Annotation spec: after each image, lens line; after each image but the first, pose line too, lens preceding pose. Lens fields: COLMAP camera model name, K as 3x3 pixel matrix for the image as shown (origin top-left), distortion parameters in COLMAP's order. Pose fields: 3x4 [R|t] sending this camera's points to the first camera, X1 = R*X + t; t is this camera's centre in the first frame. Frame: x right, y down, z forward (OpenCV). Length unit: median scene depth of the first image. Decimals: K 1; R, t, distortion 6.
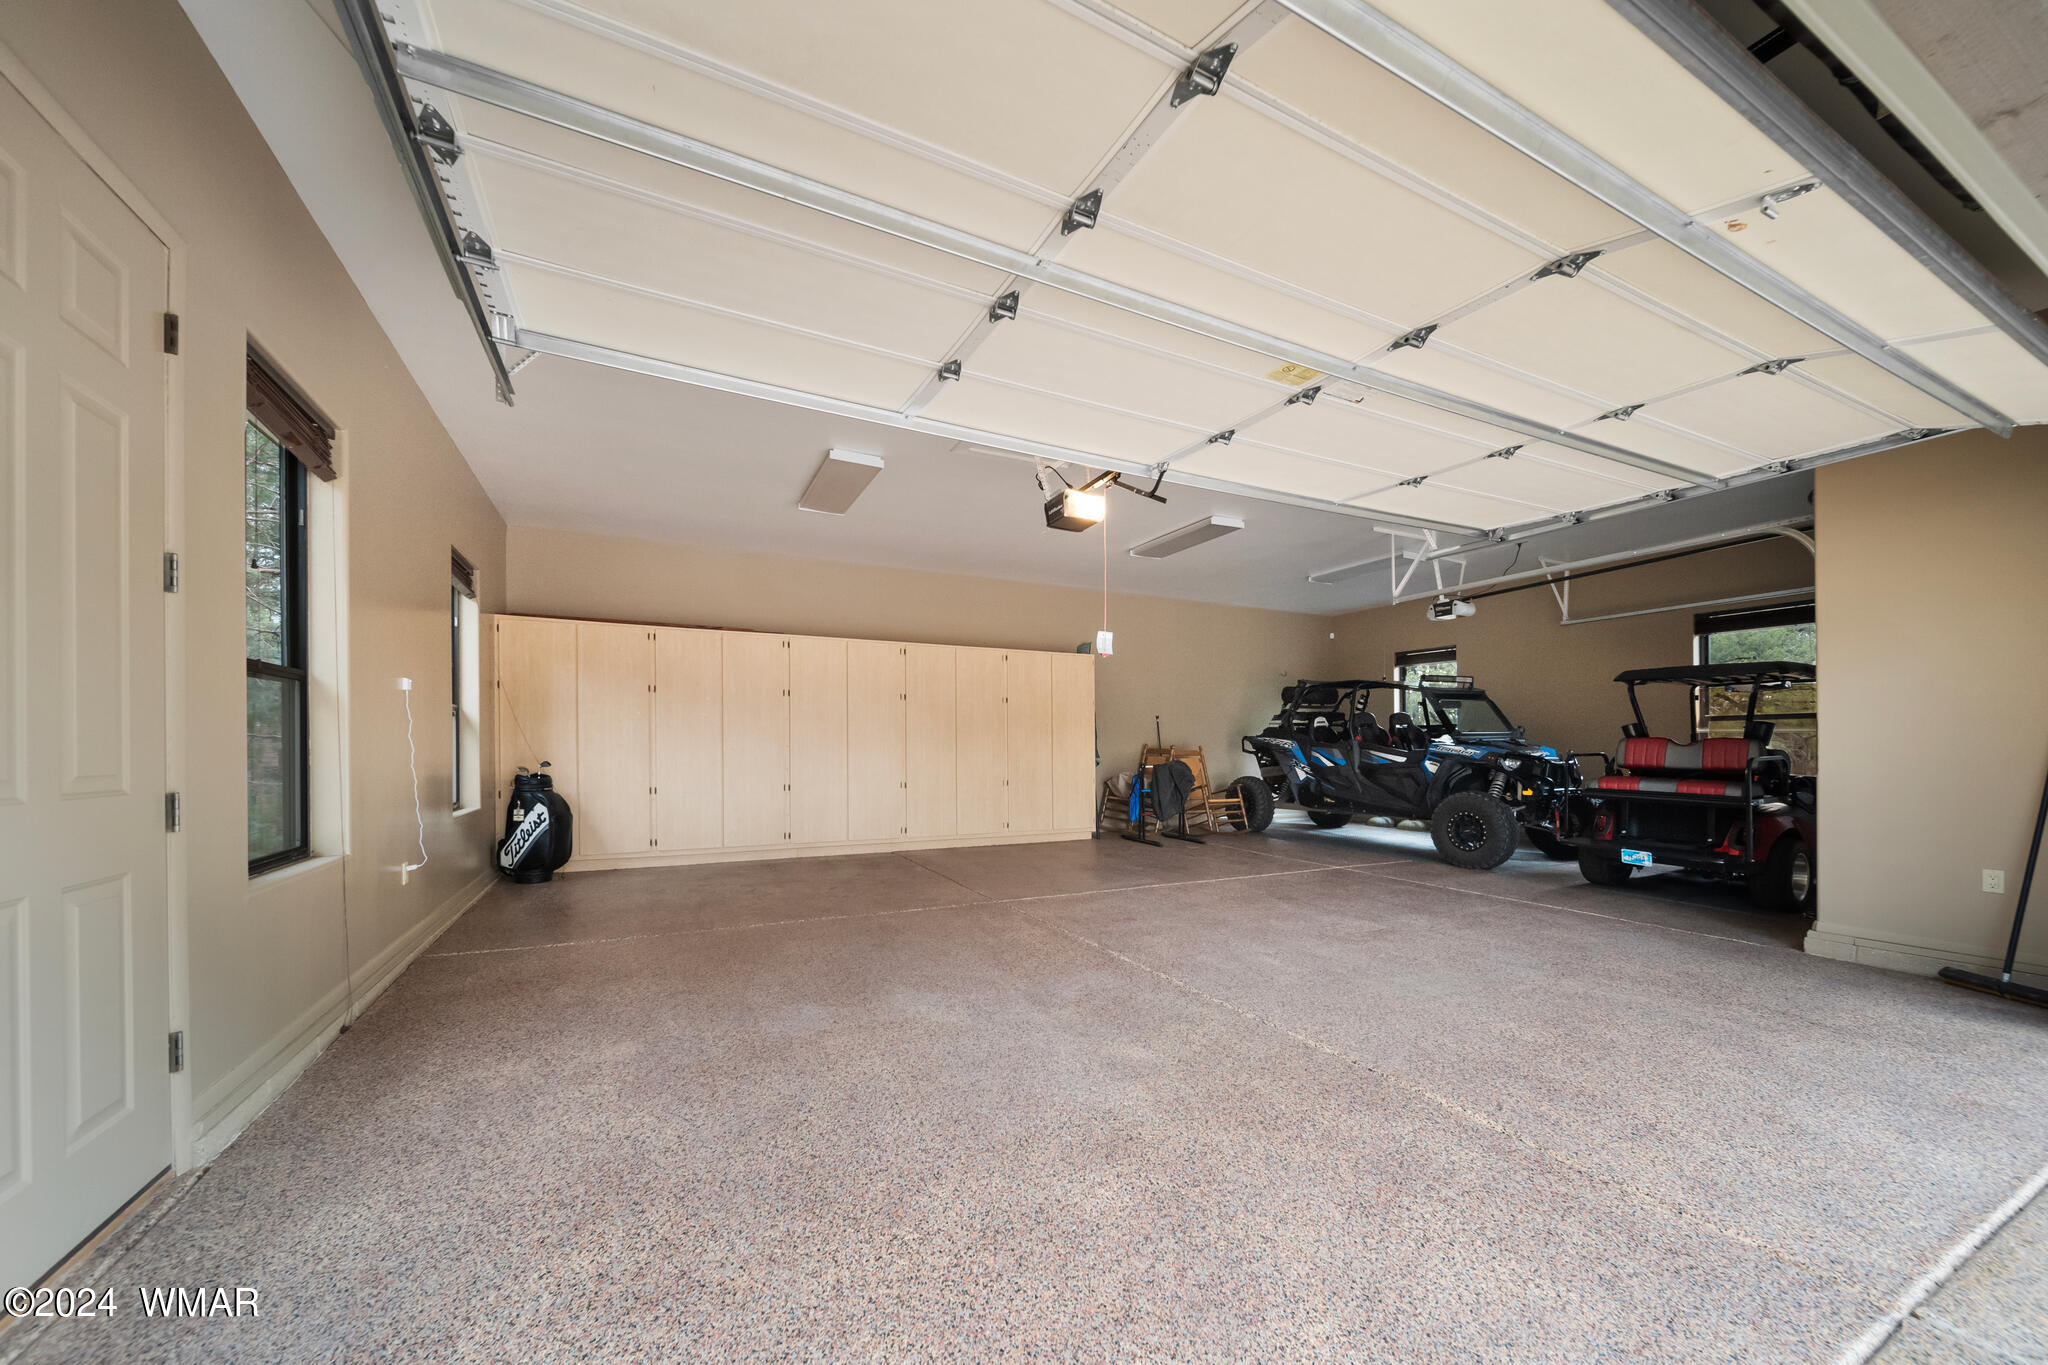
lens RADIAL K [[741.1, 0, 1013.6], [0, 741.1, 744.0], [0, 0, 1]] dist [0.000934, -0.000884]
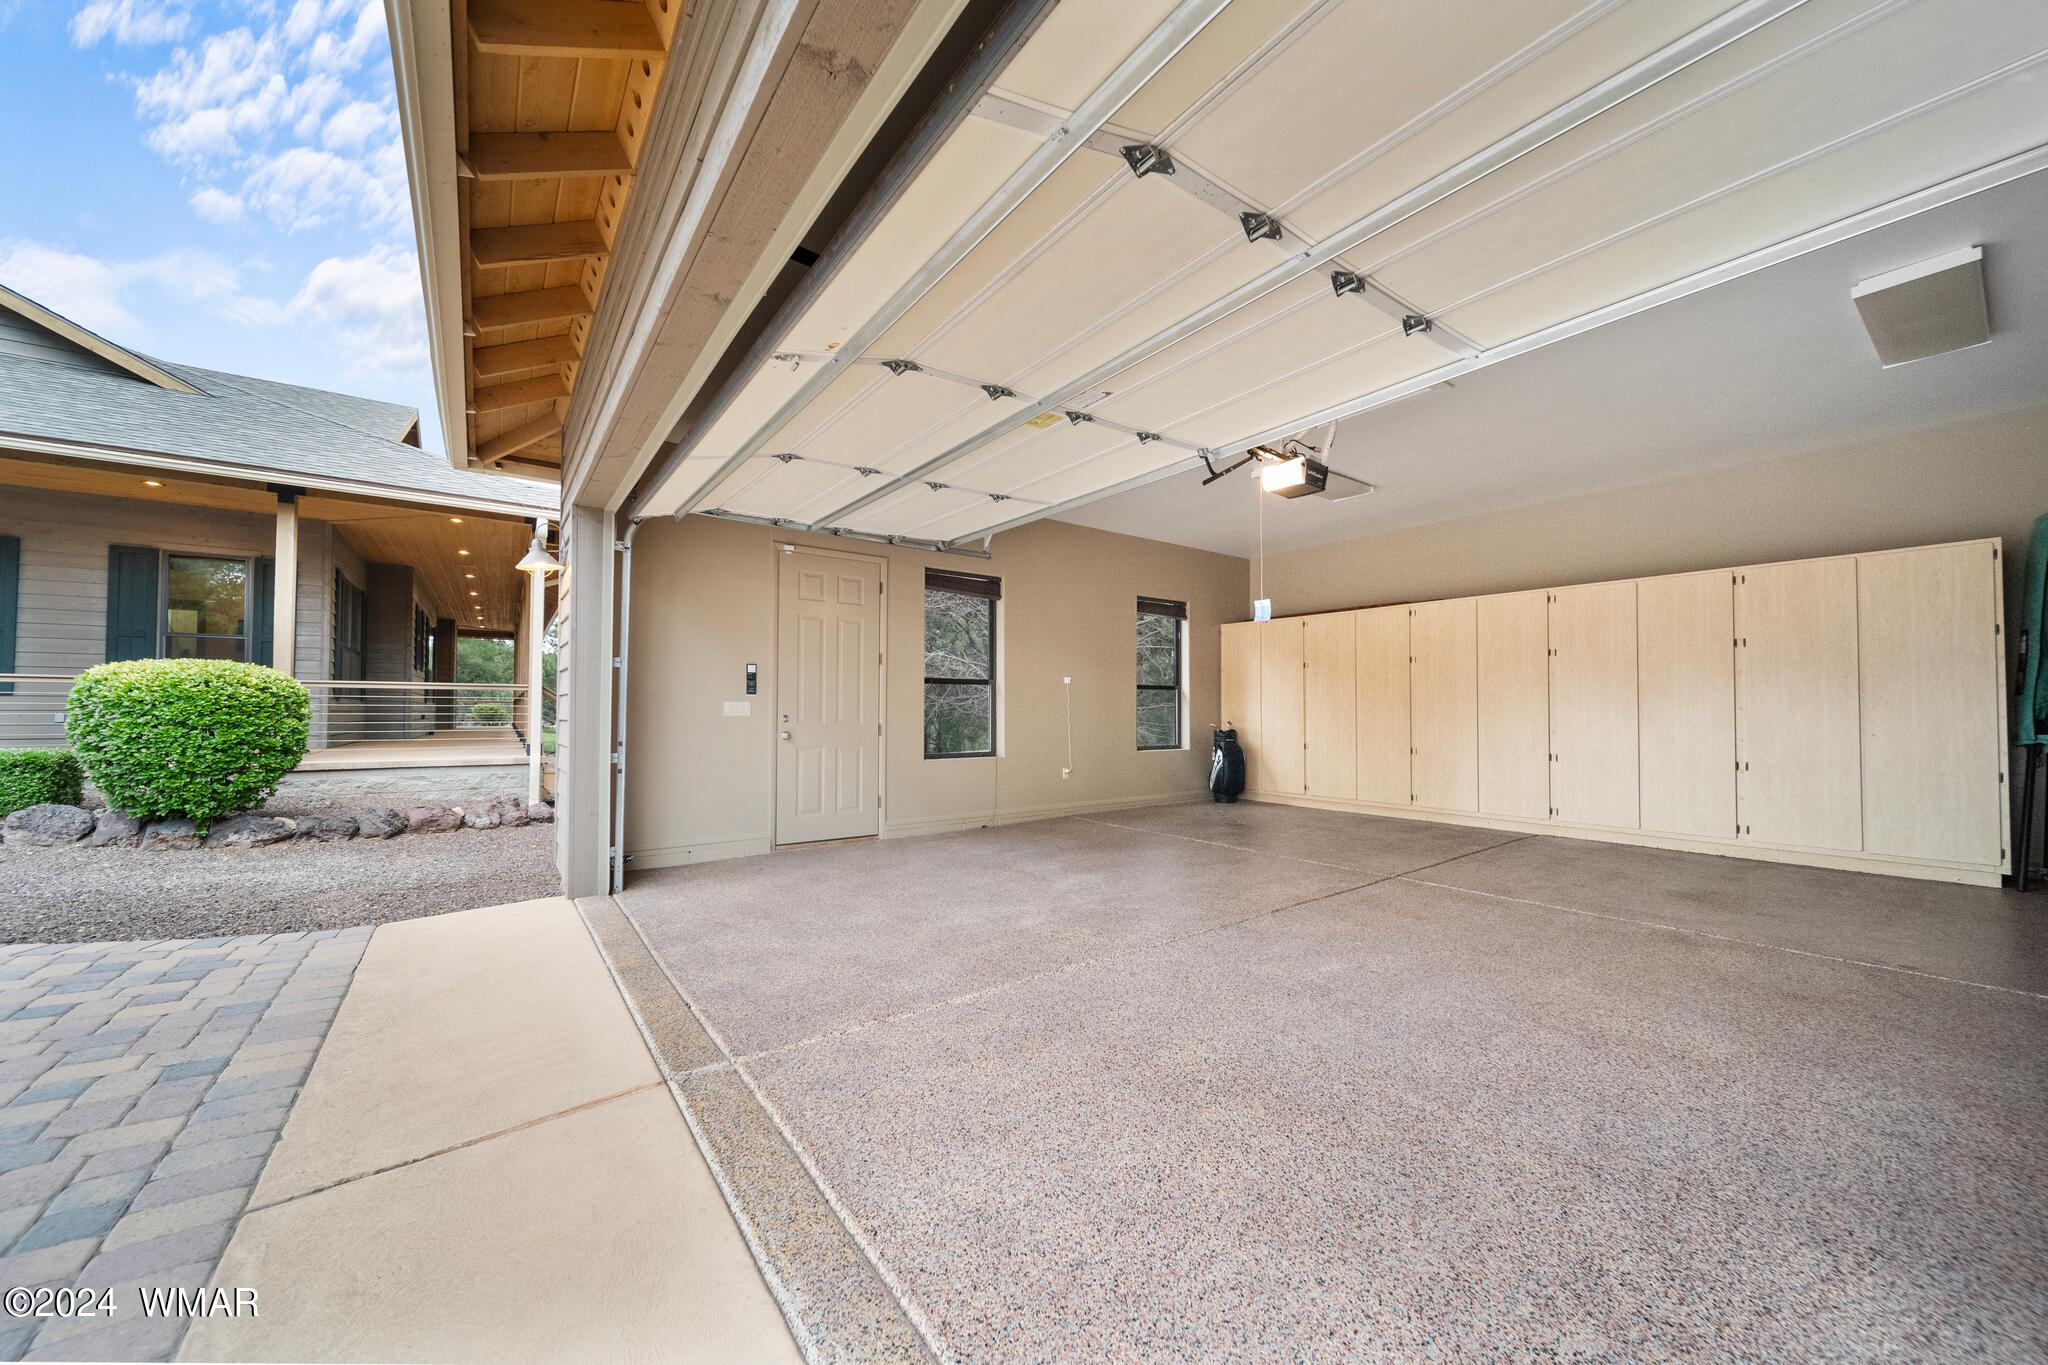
lens RADIAL K [[741.1, 0, 1028.7], [0, 741.1, 692.3], [0, 0, 1]] dist [0.000934, -0.000884]
pose [[0.177522, -0.025450, -0.983788, 1.320894], [0.002961, 0.999675, -0.025327, 0.003769], [0.984112, 0.001583, 0.177539, 0.608253]]
